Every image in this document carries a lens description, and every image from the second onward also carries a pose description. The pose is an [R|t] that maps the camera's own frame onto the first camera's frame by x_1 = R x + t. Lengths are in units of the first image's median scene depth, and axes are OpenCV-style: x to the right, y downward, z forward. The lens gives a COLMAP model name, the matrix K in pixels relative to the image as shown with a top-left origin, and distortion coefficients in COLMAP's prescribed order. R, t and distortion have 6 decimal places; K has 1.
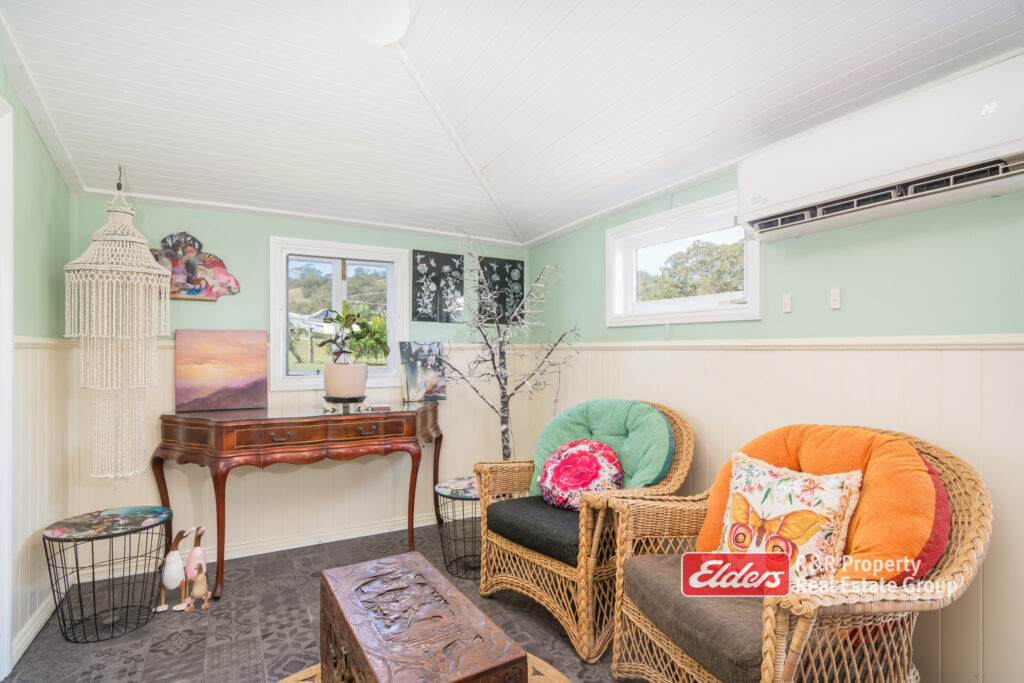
lens RADIAL K [[504.0, 0, 510.4], [0, 504.0, 347.5], [0, 0, 1]] dist [-0.005869, -0.000809]
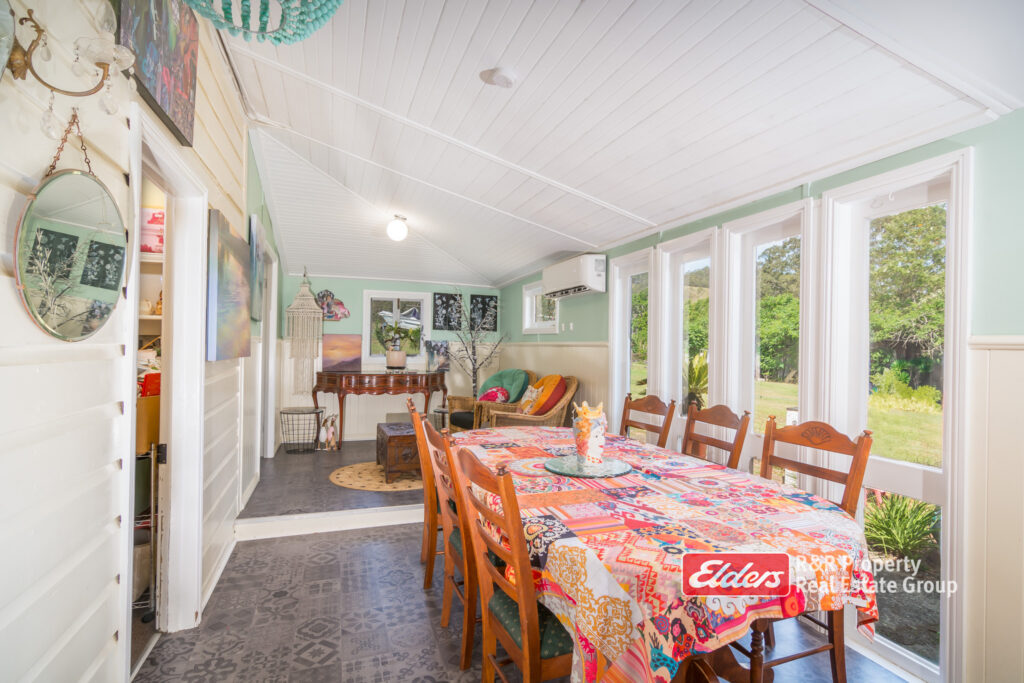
lens RADIAL K [[504.0, 0, 513.4], [0, 504.0, 340.6], [0, 0, 1]] dist [-0.005869, -0.000809]
pose [[0.987129, 0.011125, -0.159539, 0.420859], [-0.012264, 0.999906, -0.006151, -0.003248], [0.159456, 0.008028, 0.987172, -0.857035]]
